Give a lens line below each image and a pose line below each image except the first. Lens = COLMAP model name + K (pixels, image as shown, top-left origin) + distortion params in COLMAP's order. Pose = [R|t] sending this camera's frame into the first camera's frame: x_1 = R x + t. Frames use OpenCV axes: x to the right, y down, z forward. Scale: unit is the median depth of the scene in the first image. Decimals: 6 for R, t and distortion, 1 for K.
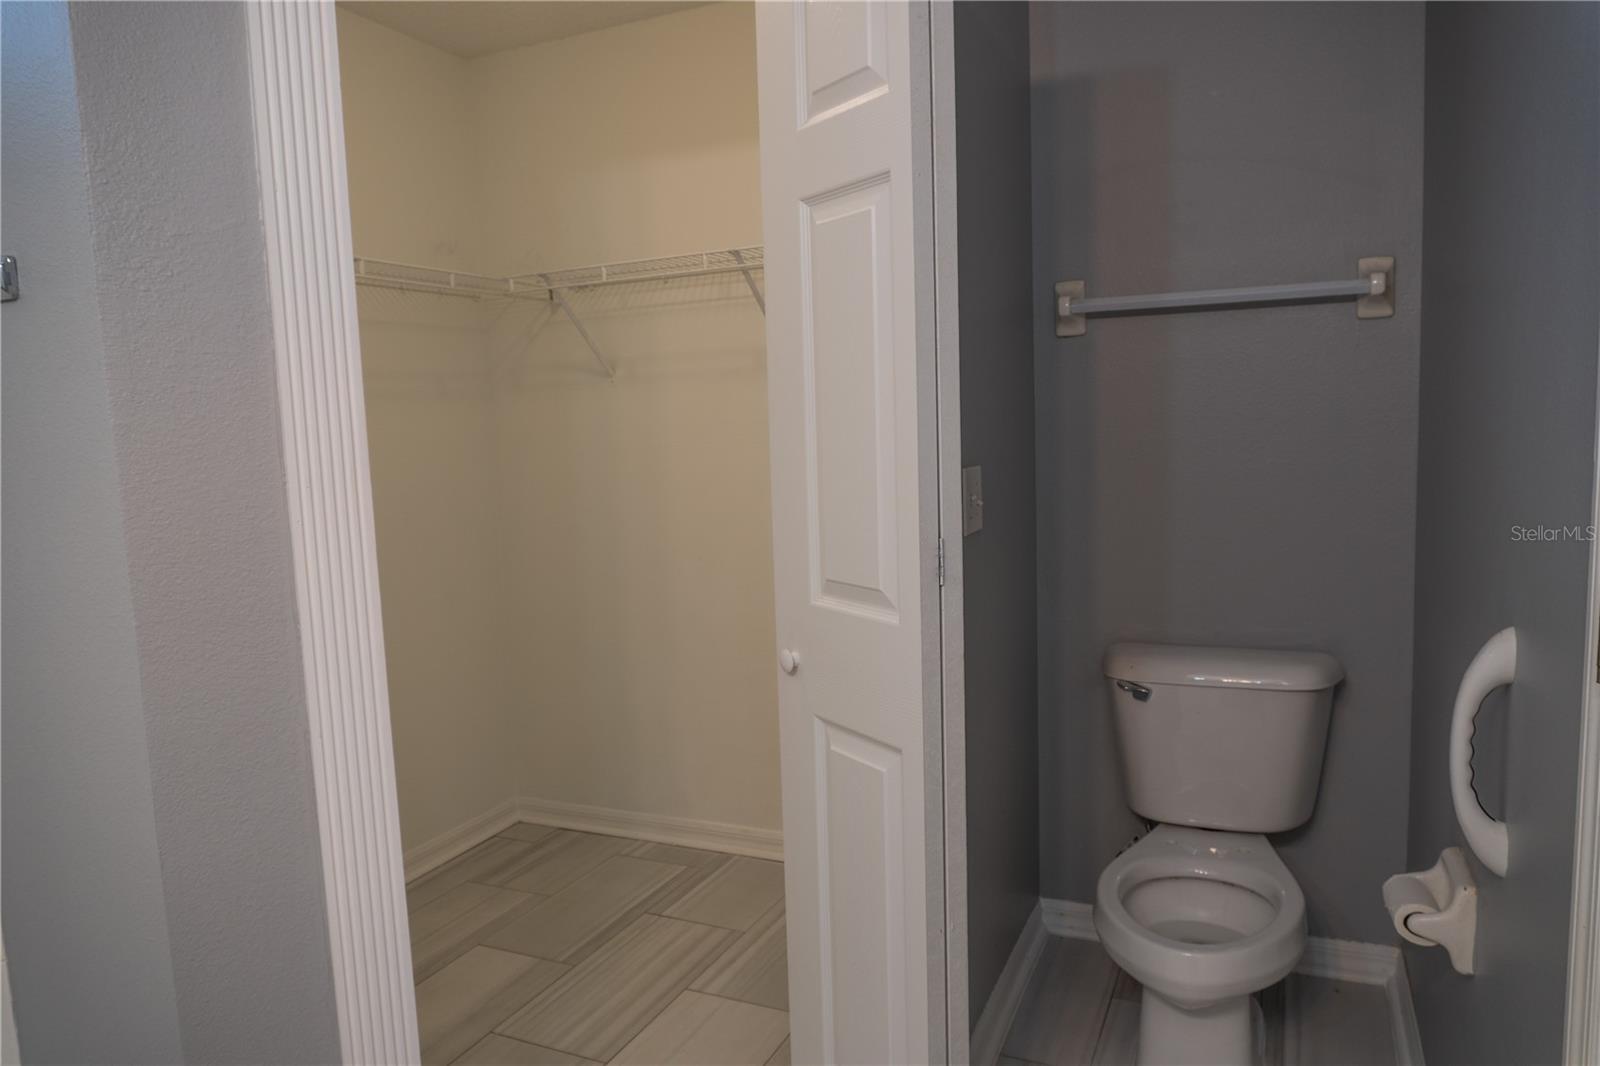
lens RADIAL K [[1065.9, 0, 801.9], [0, 1065.9, 533.2], [0, 0, 1]] dist [-0.024652, 0.002252]
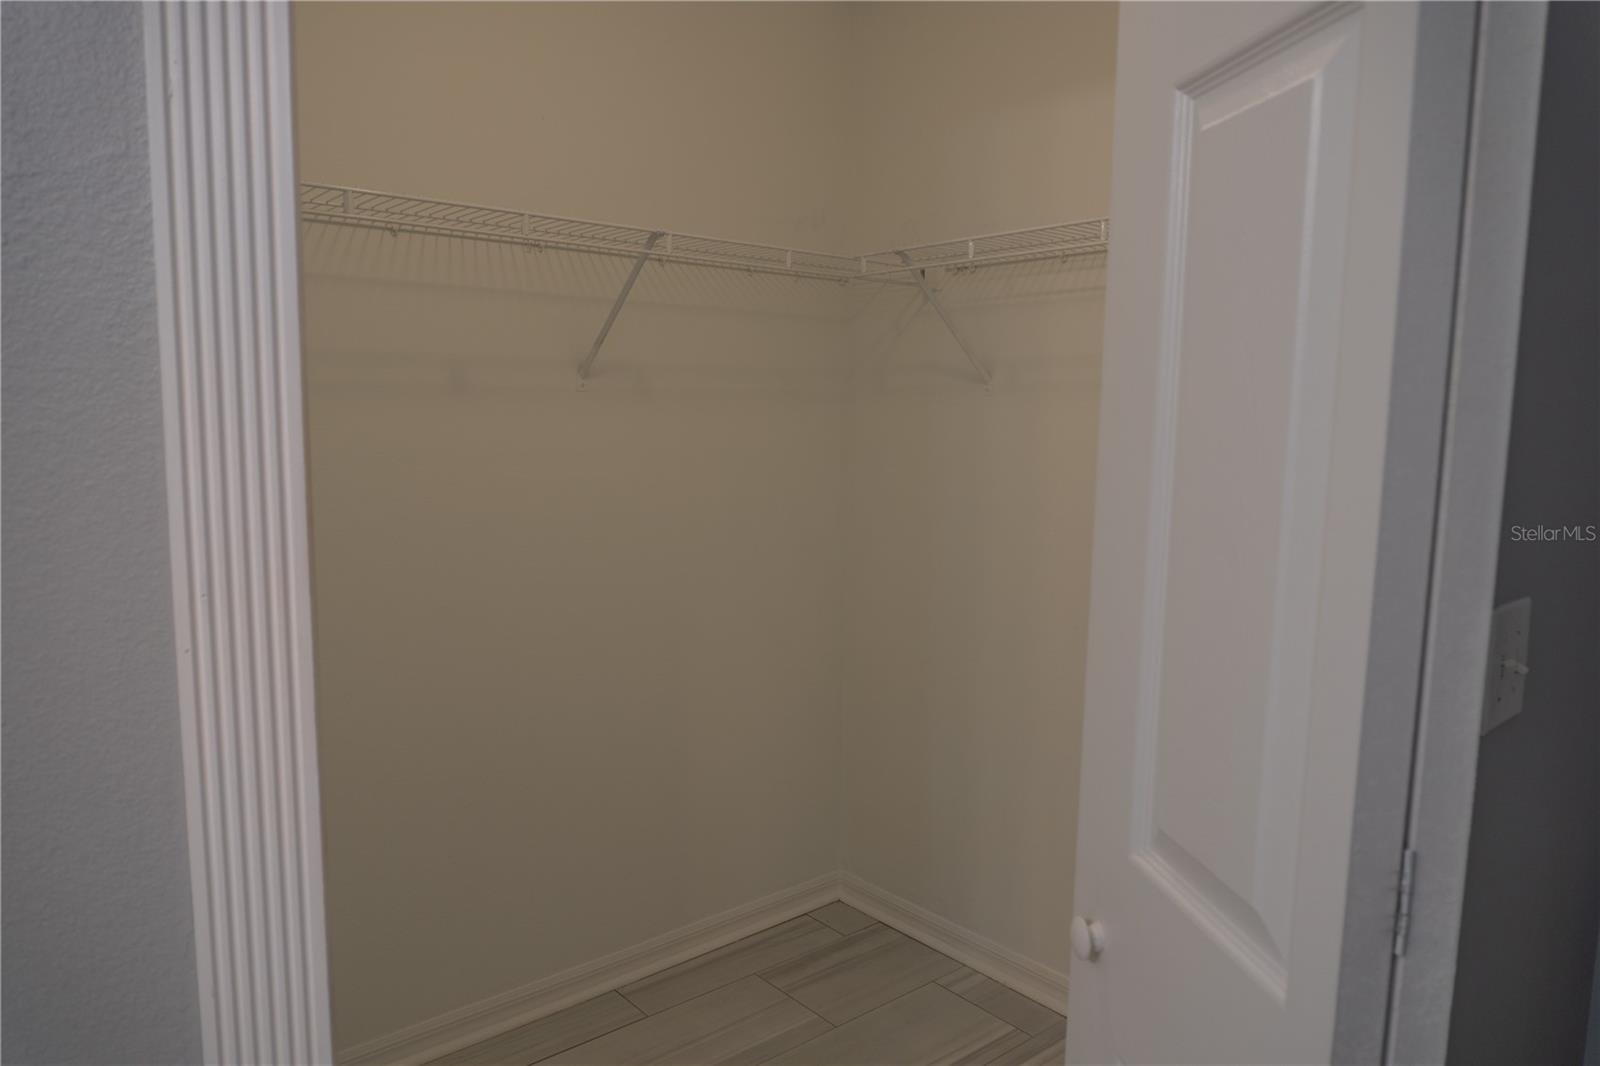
lens RADIAL K [[1062.8, 0, 803.9], [0, 1062.8, 533.0], [0, 0, 1]] dist [-0.024267, 0.000405]
pose [[0.904921, 0.098448, -0.414035, 0.044641], [-0.092802, 0.995111, 0.033786, -0.068465], [0.415337, 0.007850, 0.909634, 0.313877]]
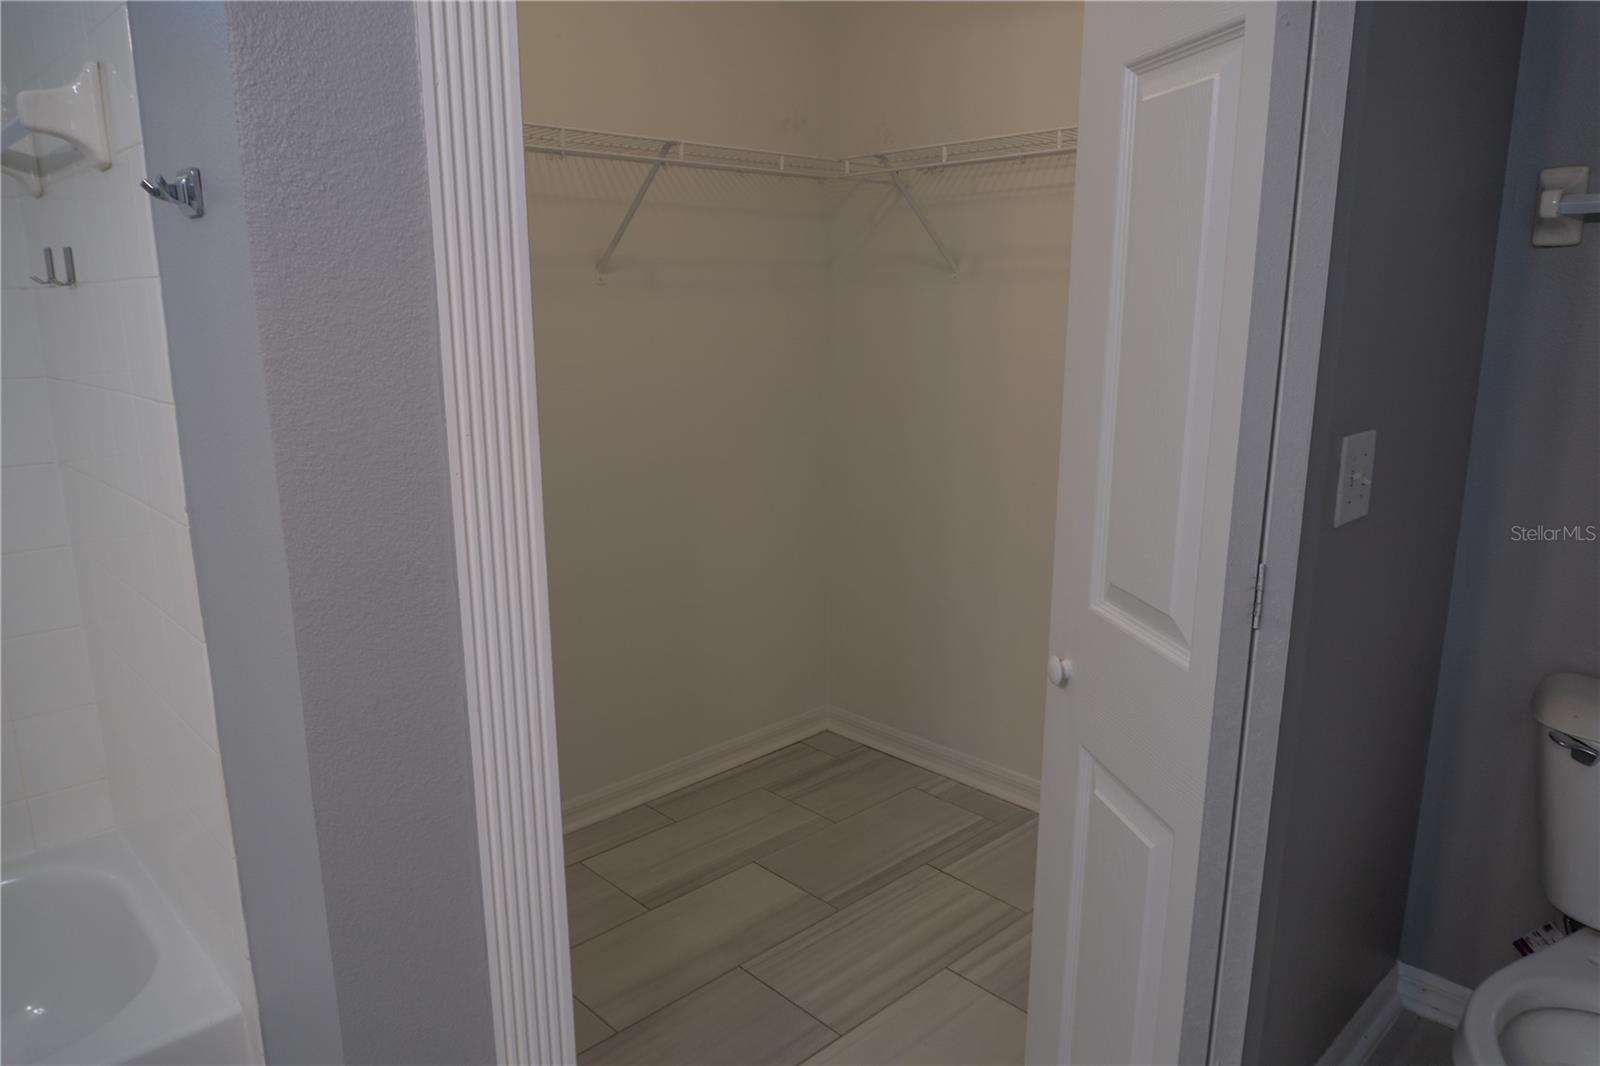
lens RADIAL K [[1065.9, 0, 801.9], [0, 1065.9, 533.2], [0, 0, 1]] dist [-0.024652, 0.002252]
pose [[0.927760, 0.115265, -0.354930, 0.057663], [-0.072361, 0.988617, 0.131911, -0.052174], [0.366095, -0.096699, 0.925540, 0.147895]]
